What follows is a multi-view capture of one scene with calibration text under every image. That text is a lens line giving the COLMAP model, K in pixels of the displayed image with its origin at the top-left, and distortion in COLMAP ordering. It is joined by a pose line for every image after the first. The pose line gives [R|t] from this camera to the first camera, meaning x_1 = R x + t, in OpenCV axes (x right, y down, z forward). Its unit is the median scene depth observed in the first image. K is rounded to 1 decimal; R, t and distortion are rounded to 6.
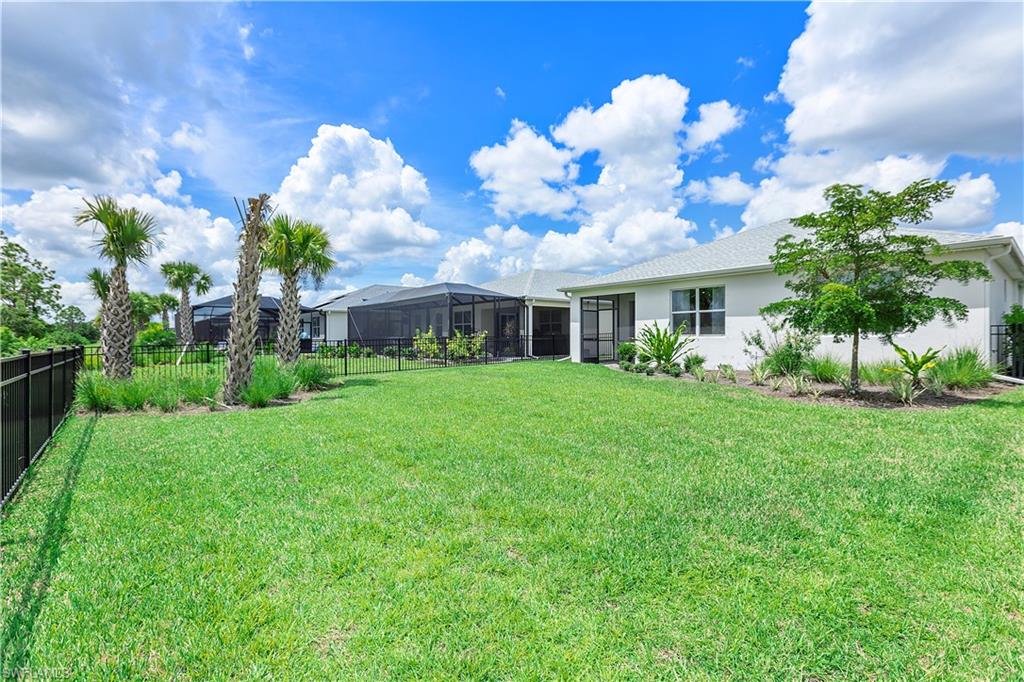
lens RADIAL K [[470.3, 0, 511.7], [0, 470.3, 336.9], [0, 0, 1]] dist [-0.013494, -0.000287]
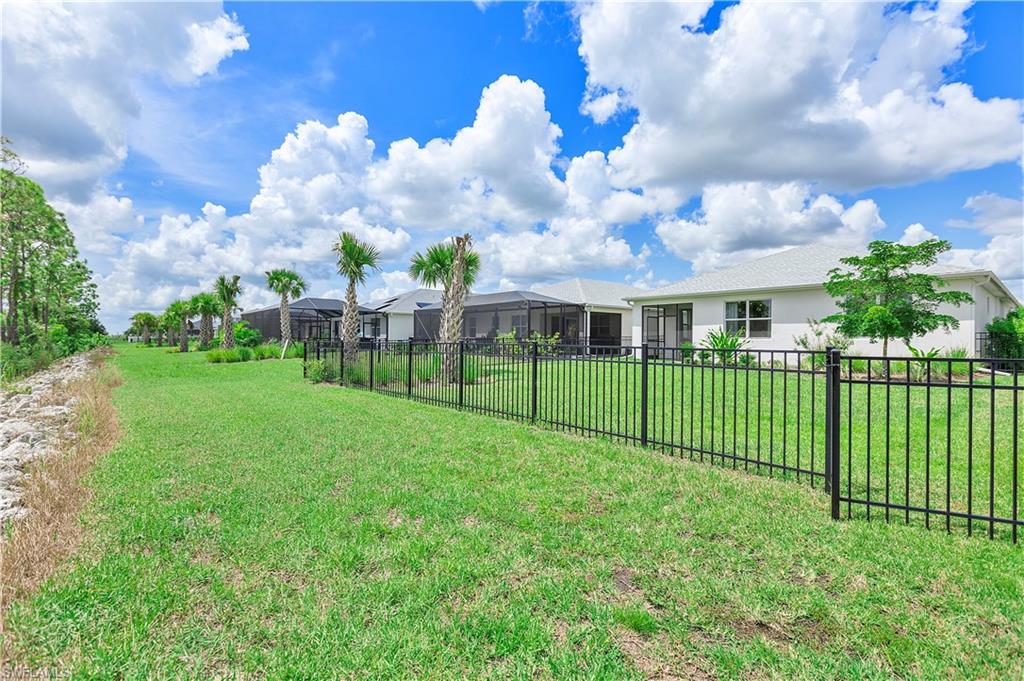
lens RADIAL K [[470.3, 0, 512.2], [0, 470.3, 341.1], [0, 0, 1]] dist [-0.013494, -0.000287]
pose [[0.999912, 0.010027, 0.008674, -0.264216], [-0.010071, 0.999937, 0.005018, 0.005537], [-0.008623, -0.005105, 0.999950, -0.271993]]
